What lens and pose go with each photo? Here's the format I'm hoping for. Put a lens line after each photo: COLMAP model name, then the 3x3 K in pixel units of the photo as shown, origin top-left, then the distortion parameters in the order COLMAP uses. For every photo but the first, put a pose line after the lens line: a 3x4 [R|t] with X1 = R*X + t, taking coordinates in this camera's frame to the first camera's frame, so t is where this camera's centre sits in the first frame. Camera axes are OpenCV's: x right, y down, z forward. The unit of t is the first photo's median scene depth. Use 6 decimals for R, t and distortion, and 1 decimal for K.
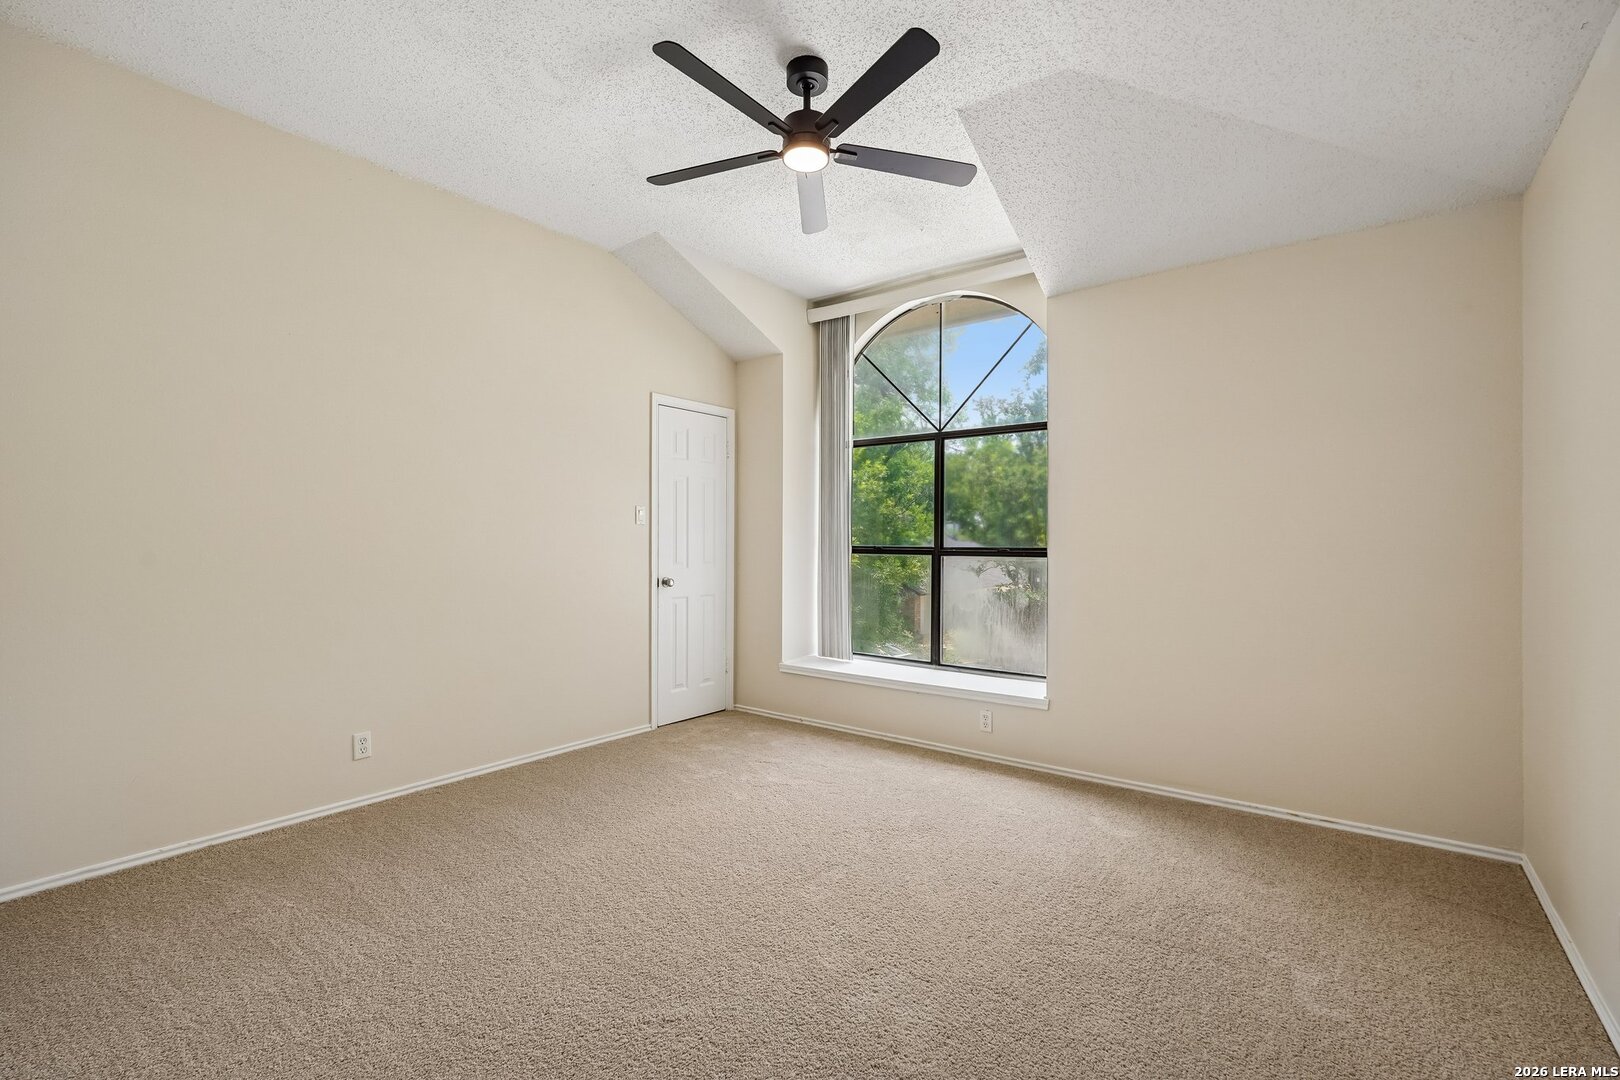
lens RADIAL K [[719.8, 0, 812.8], [0, 719.8, 541.6], [0, 0, 1]] dist [-0.006252, 0.000069]
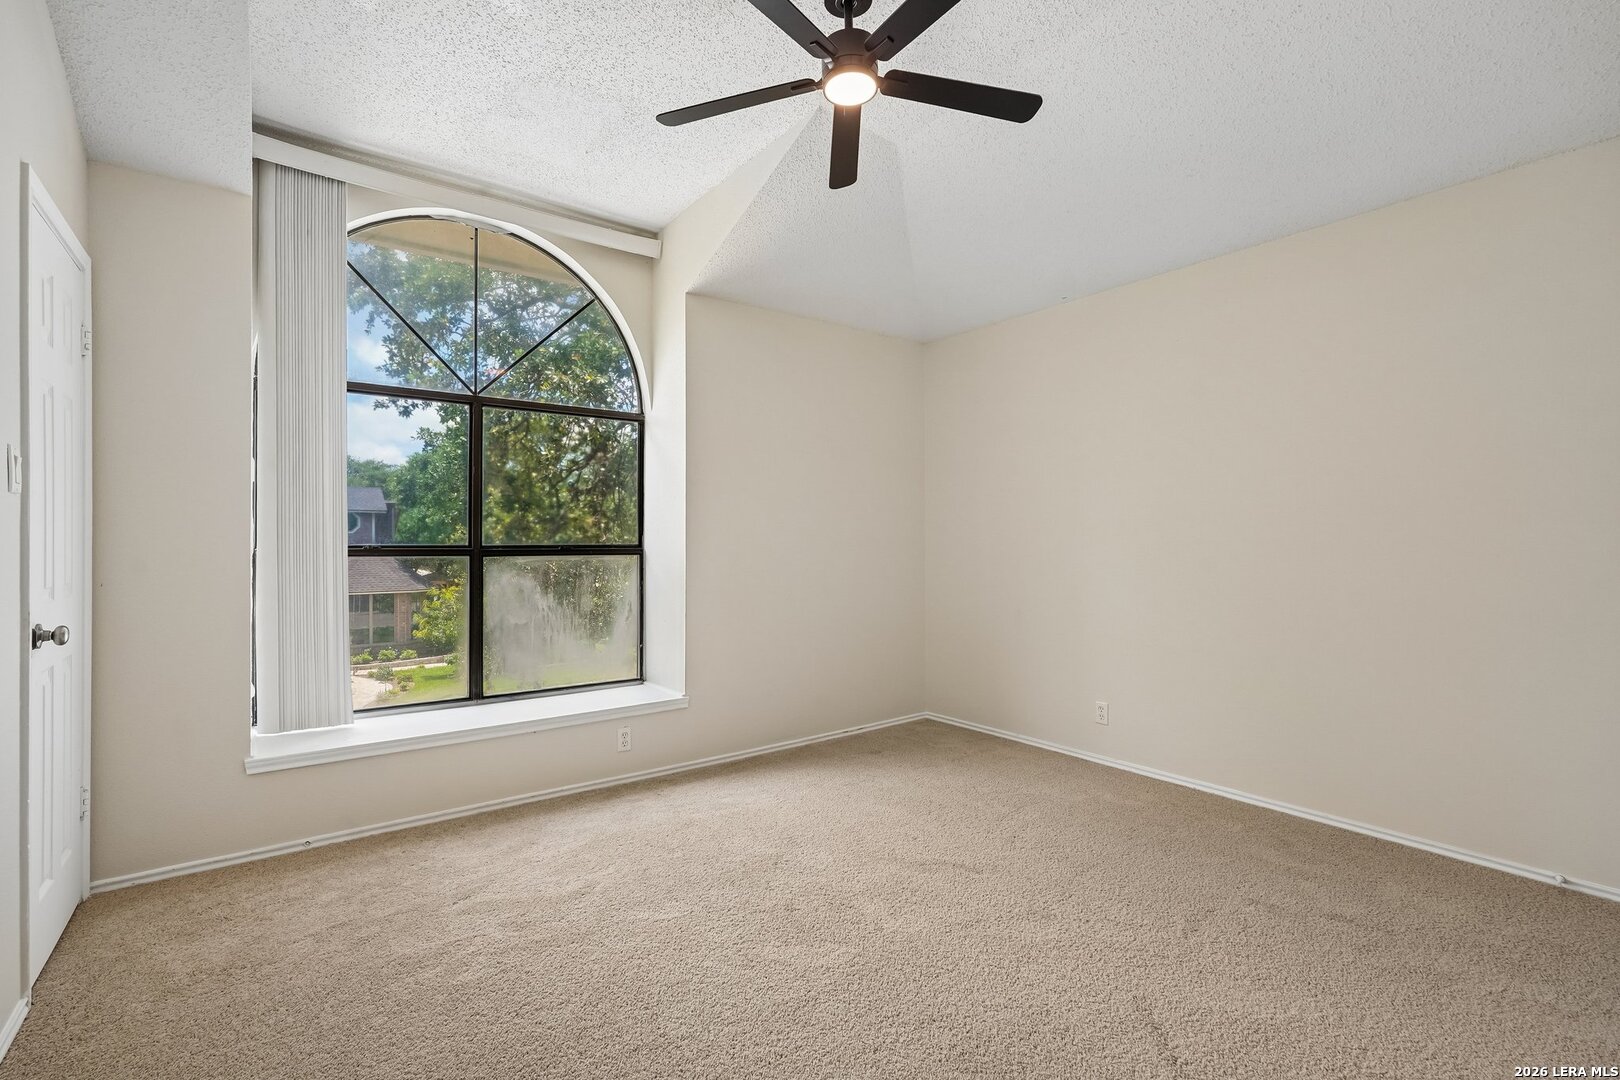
lens RADIAL K [[719.8, 0, 813.9], [0, 719.8, 540.2], [0, 0, 1]] dist [-0.006252, 0.000069]
pose [[0.268873, -0.002827, 0.963171, -0.487579], [-0.000867, 0.999995, 0.003177, -0.000873], [-0.963175, -0.001689, 0.268870, 0.467532]]
